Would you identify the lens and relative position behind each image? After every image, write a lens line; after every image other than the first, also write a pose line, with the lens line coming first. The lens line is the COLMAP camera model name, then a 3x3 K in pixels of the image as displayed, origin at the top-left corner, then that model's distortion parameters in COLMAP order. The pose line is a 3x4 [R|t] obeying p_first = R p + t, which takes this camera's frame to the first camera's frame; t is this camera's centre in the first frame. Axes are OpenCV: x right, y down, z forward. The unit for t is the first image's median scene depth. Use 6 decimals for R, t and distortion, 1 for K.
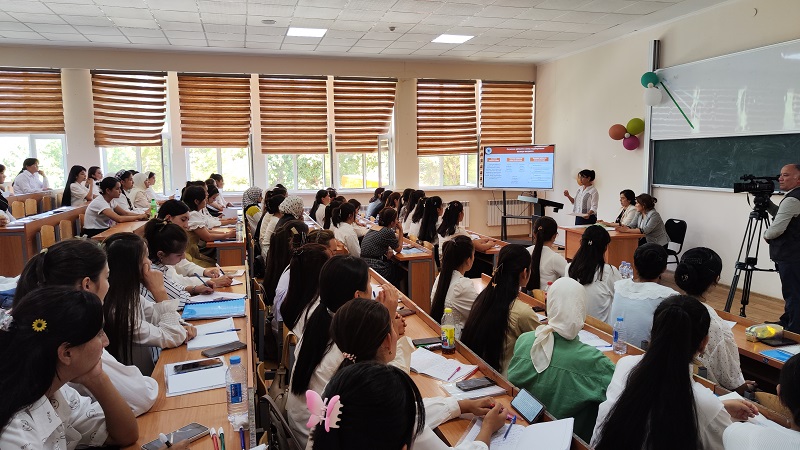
lens RADIAL K [[559.9, 0, 397.7], [0, 559.9, 227.3], [0, 0, 1]] dist [0.020392, -0.045810]
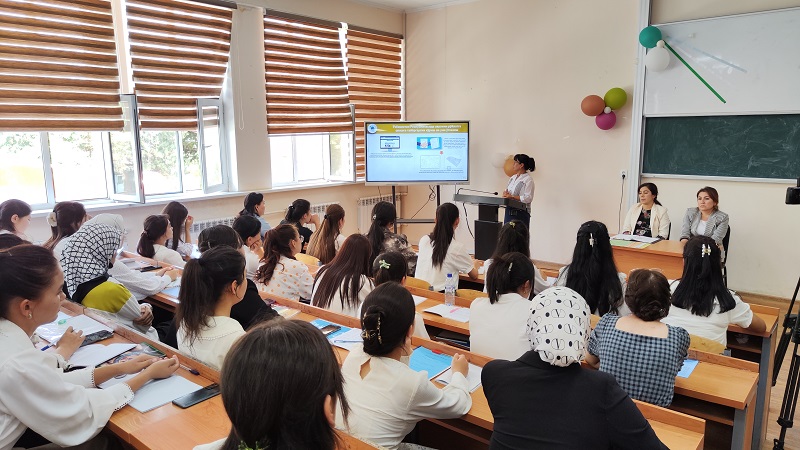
lens RADIAL K [[559.9, 0, 397.7], [0, 559.9, 227.3], [0, 0, 1]] dist [0.020392, -0.045810]
pose [[0.826220, -0.087403, 0.556526, -0.207639], [0.066323, 0.996112, 0.057977, -0.053106], [-0.559430, -0.010992, 0.828805, 0.409727]]
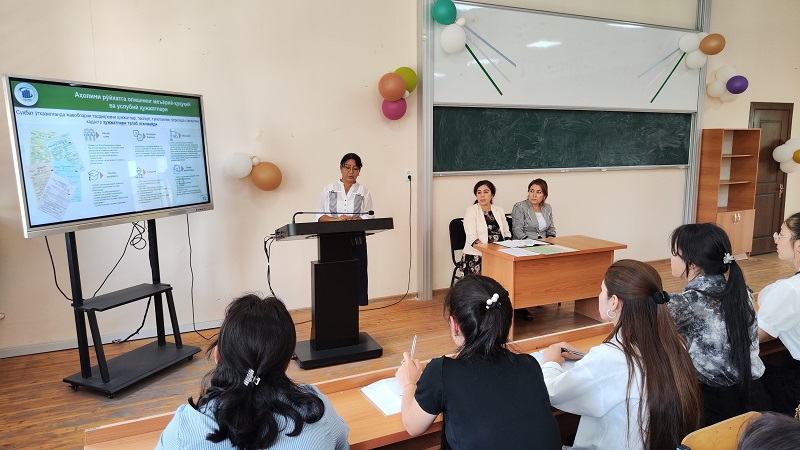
lens RADIAL K [[559.9, 0, 397.7], [0, 559.9, 227.3], [0, 0, 1]] dist [0.020392, -0.045810]
pose [[-0.188099, -0.132069, 0.973230, -0.150882], [0.125861, 0.979506, 0.157246, -0.093017], [-0.974052, 0.152070, -0.167622, 0.880983]]
